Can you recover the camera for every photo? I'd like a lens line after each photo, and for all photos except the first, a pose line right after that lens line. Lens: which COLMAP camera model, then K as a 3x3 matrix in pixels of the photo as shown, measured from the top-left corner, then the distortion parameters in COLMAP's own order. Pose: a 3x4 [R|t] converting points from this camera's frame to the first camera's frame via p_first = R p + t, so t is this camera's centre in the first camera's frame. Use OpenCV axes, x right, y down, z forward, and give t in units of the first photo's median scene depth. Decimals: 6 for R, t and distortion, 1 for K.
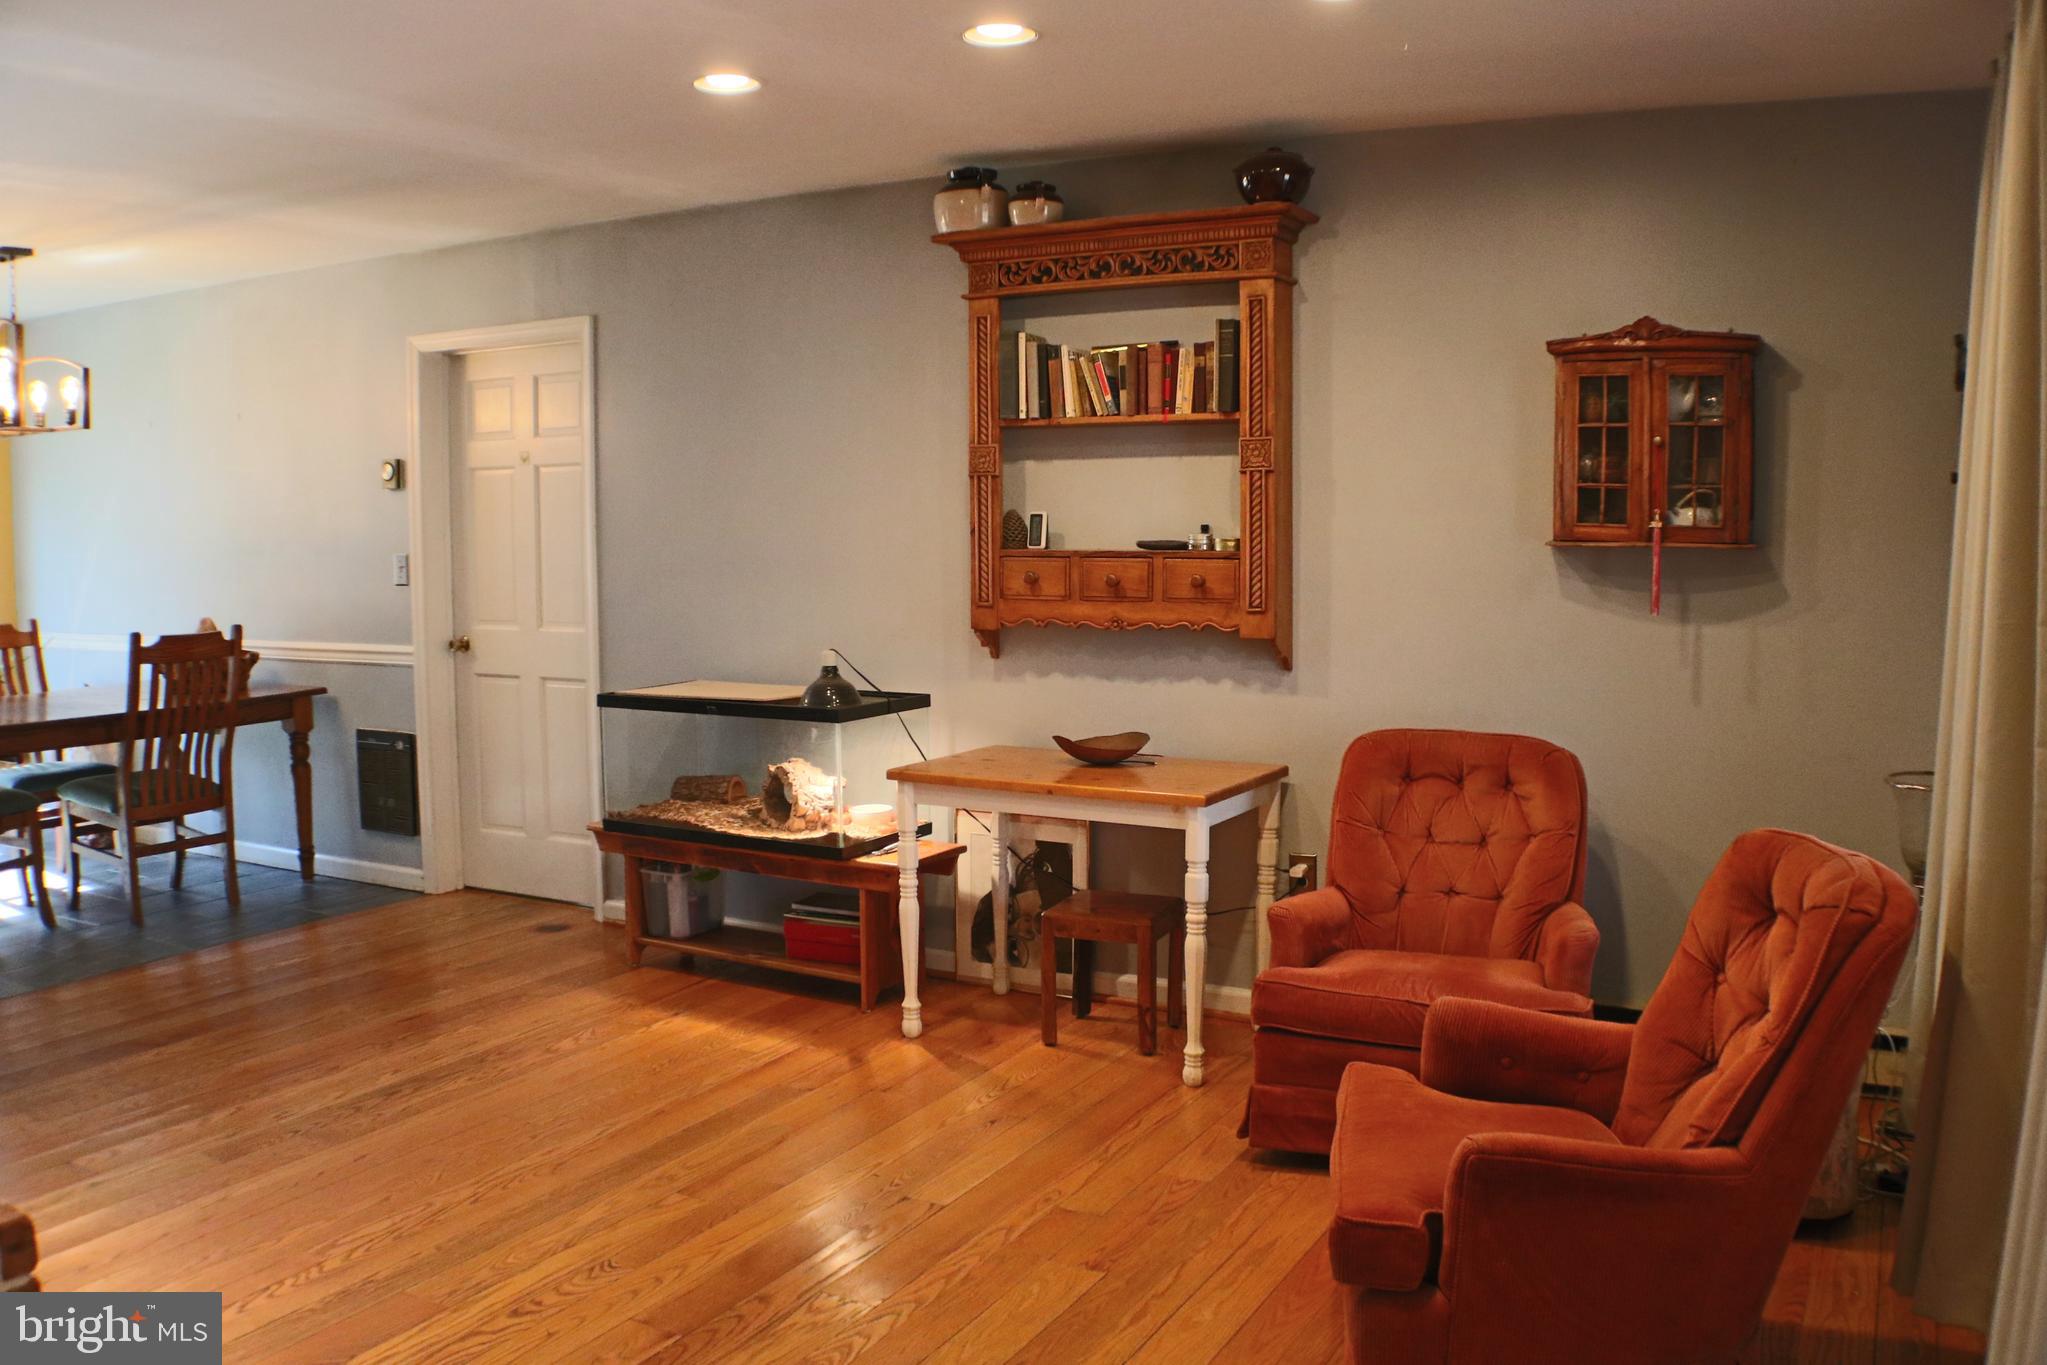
lens RADIAL K [[1688.7, 0, 1020.9], [0, 1688.7, 680.5], [0, 0, 1]] dist [-0.202932, 0.074424]
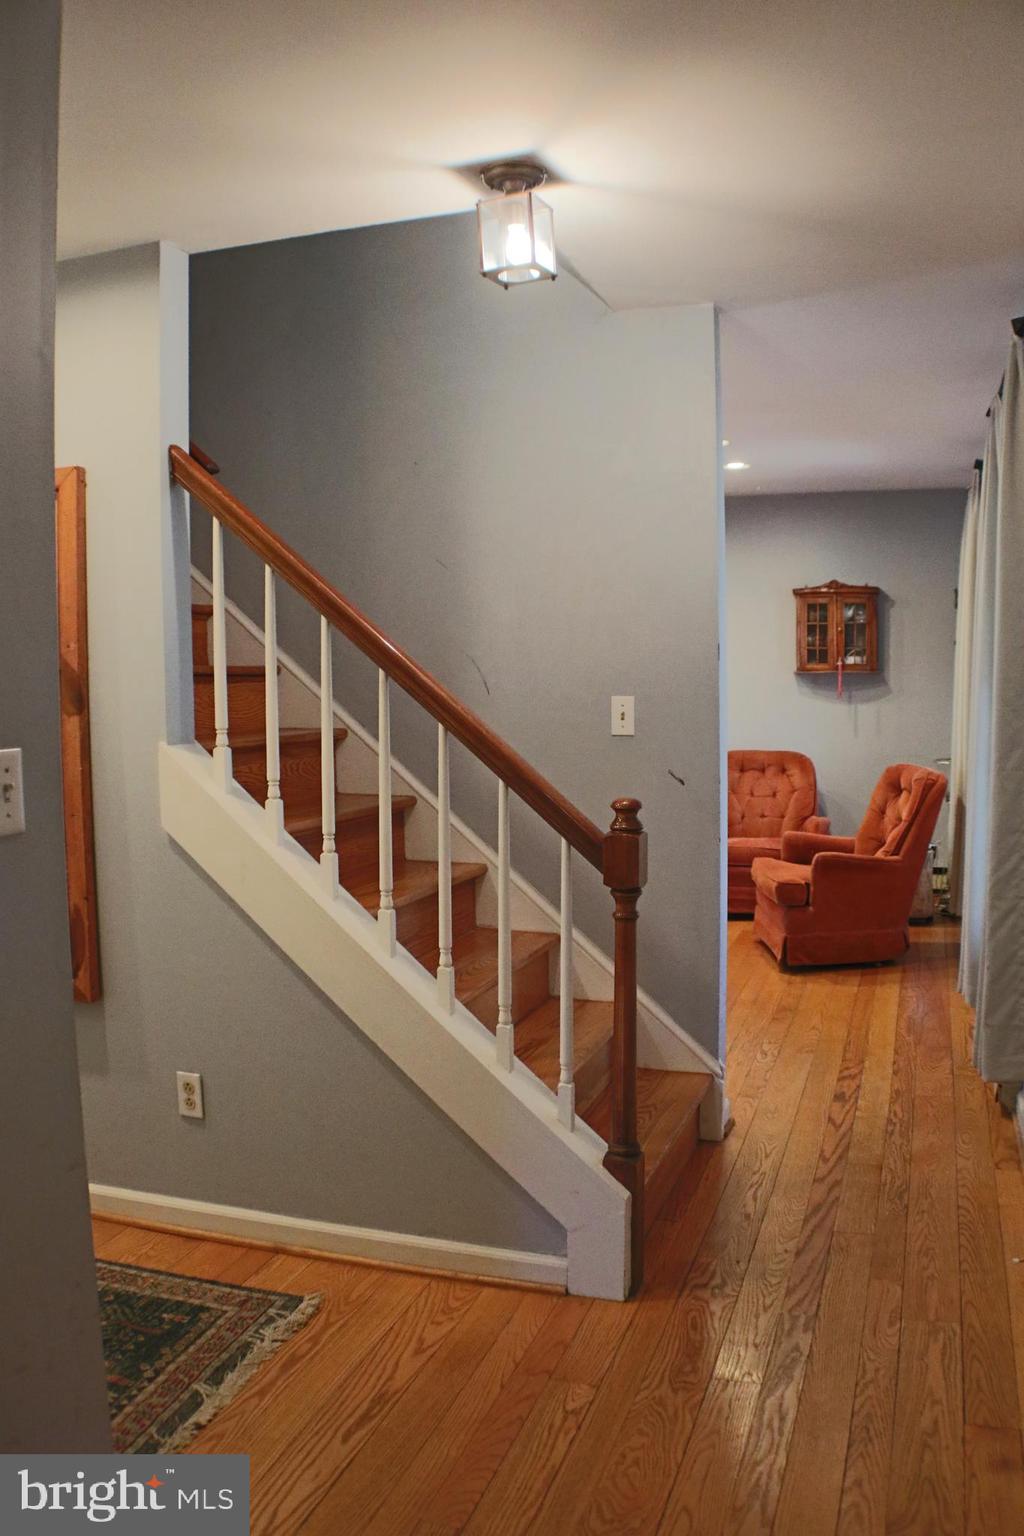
lens RADIAL K [[1267.1, 0, 511.4], [0, 1267.1, 774.2], [0, 0, 1]] dist [-0.202932, 0.074424]
pose [[0.983895, -0.030052, 0.176203, -0.440838], [0.033378, 0.999316, -0.015944, 0.086449], [-0.175603, 0.021569, 0.984225, -0.773217]]
